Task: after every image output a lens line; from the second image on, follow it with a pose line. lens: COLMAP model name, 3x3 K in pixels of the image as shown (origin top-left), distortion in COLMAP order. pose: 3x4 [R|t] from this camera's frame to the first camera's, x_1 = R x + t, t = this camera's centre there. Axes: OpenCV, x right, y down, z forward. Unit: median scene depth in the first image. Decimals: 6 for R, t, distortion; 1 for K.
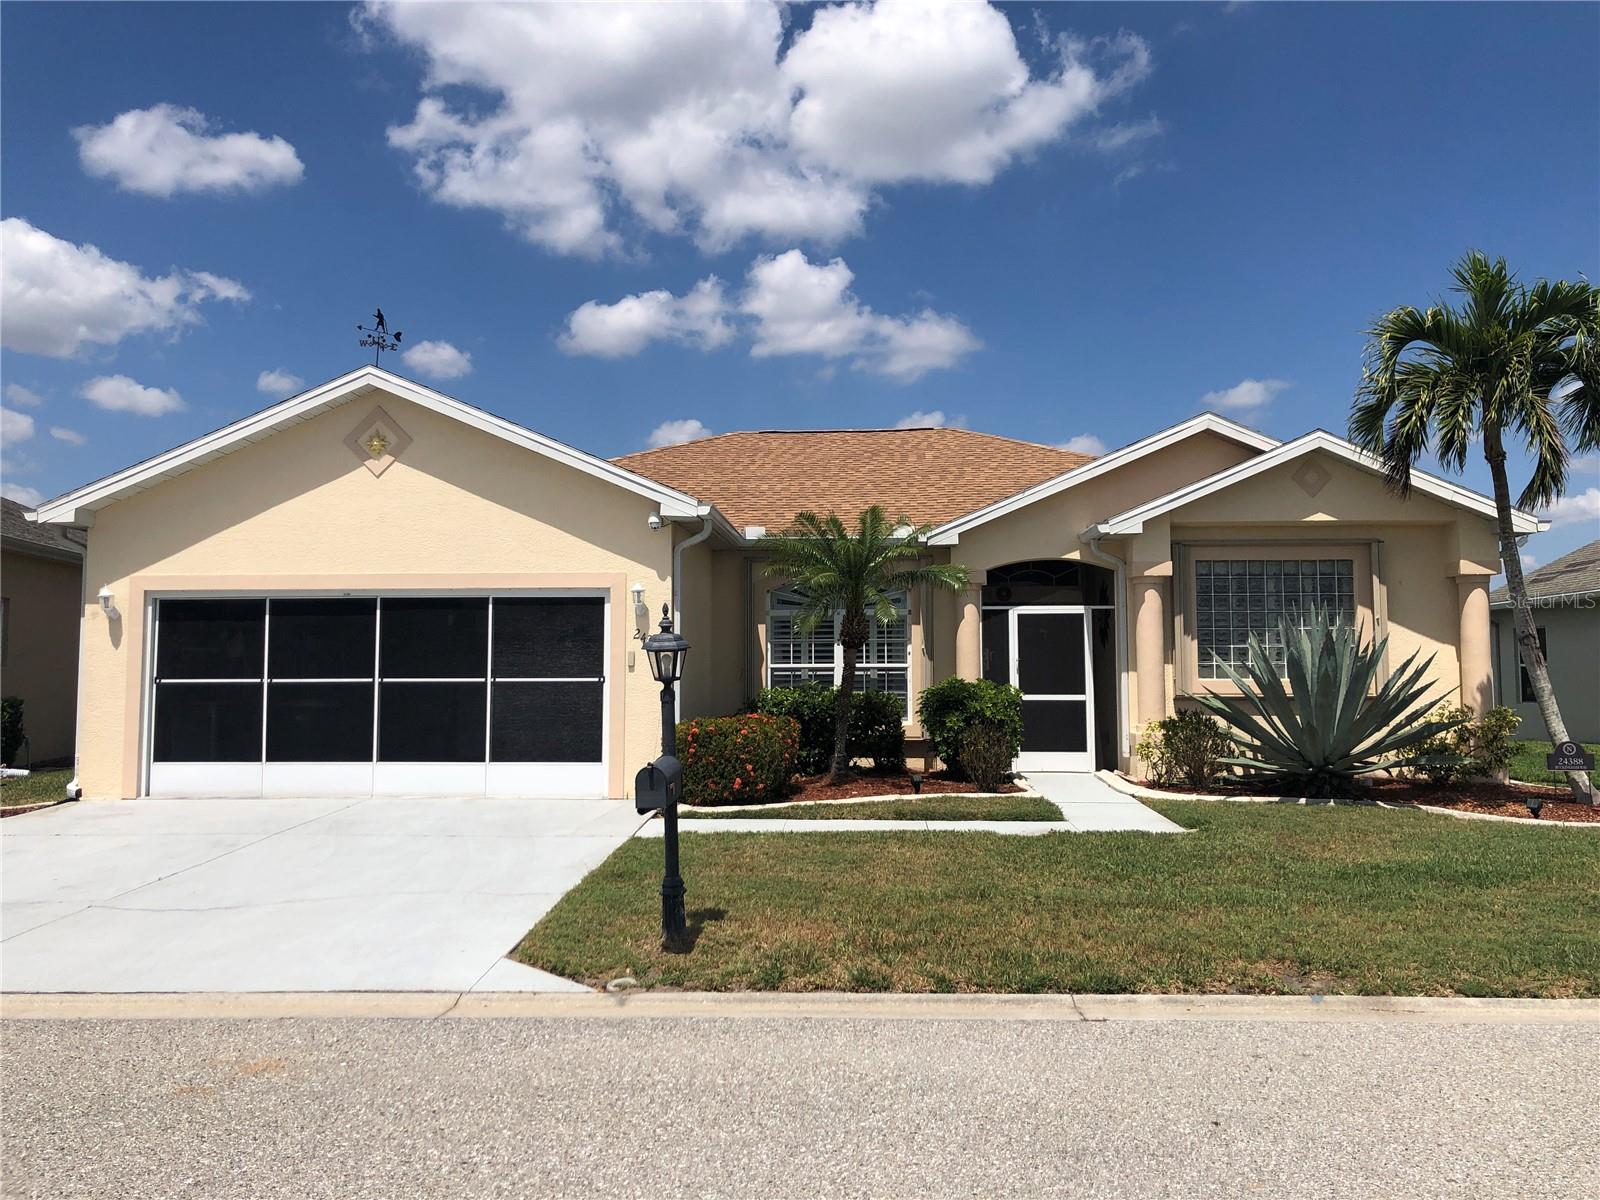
lens RADIAL K [[1305.7, 0, 801.7], [0, 1305.7, 599.5], [0, 0, 1]] dist [0.013147, 0.021068]
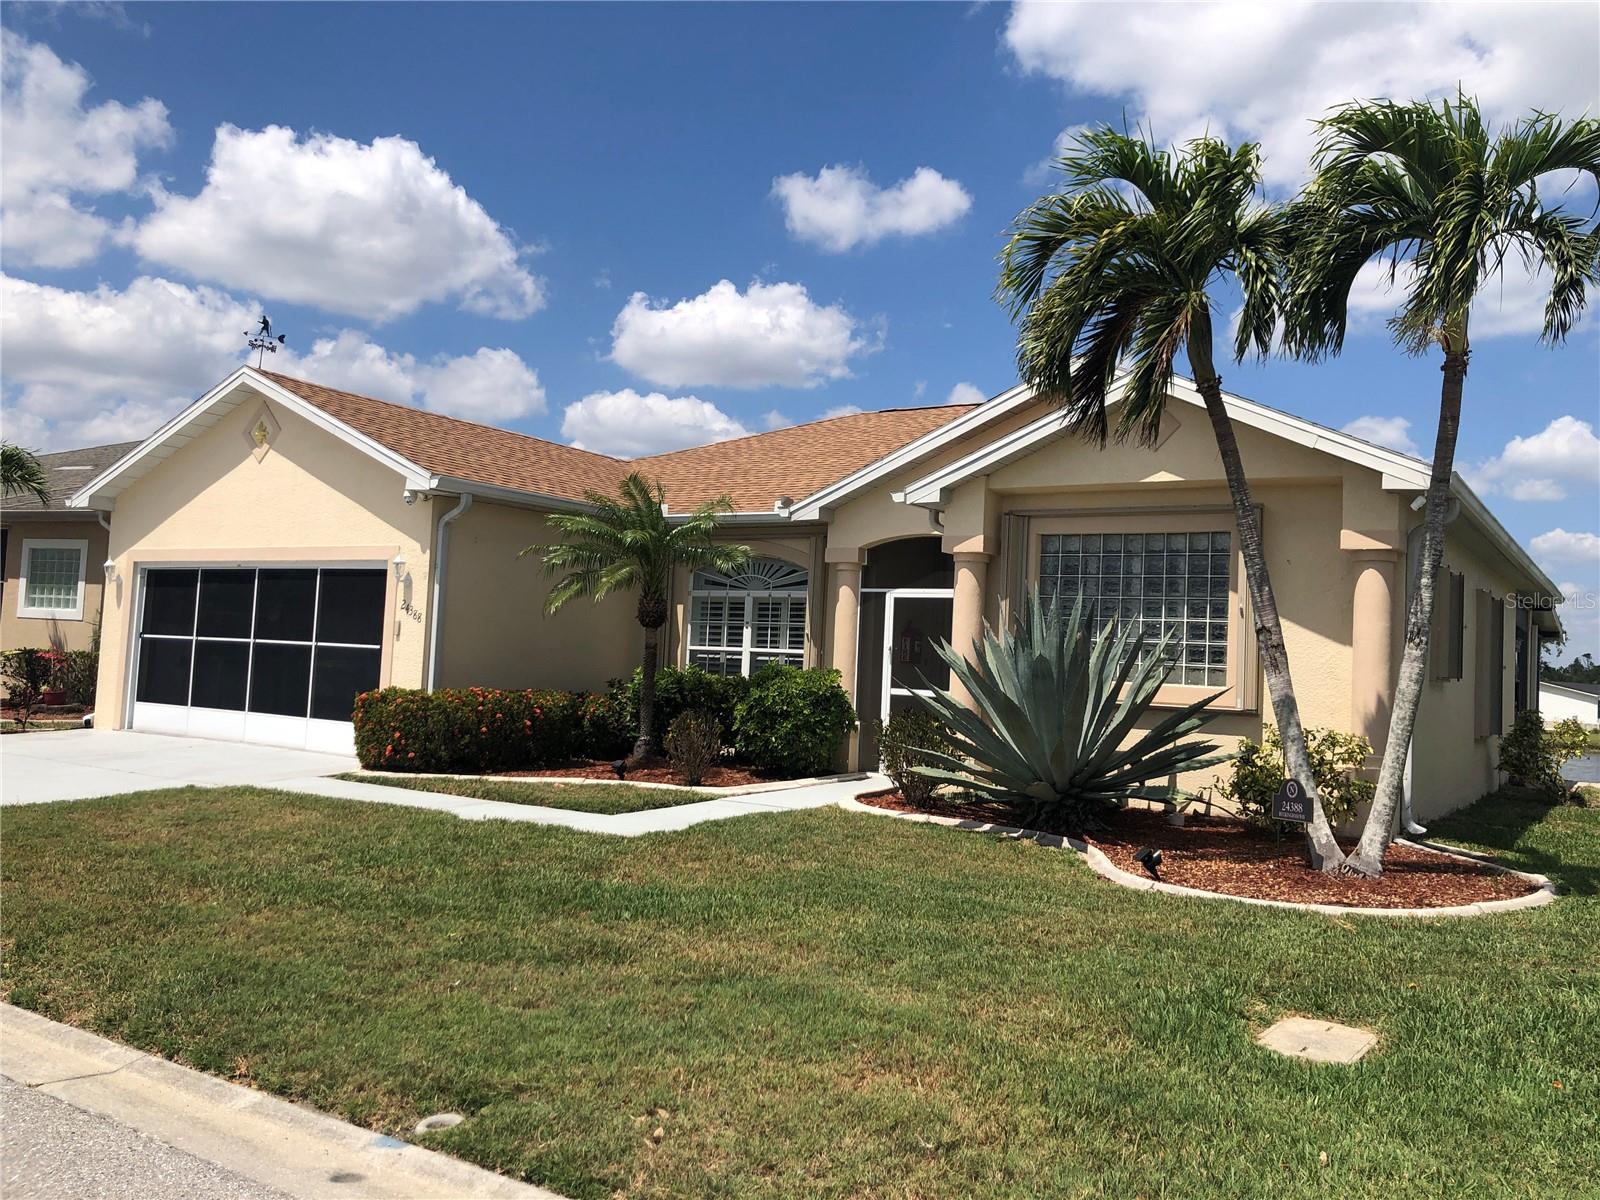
lens RADIAL K [[1305.7, 0, 824.5], [0, 1305.7, 570.8], [0, 0, 1]] dist [0.013147, 0.021068]
pose [[0.870966, 0.007329, -0.491289, 0.585551], [-0.019358, 0.999624, -0.019406, 0.011659], [0.490962, 0.026412, 0.870780, 0.219539]]
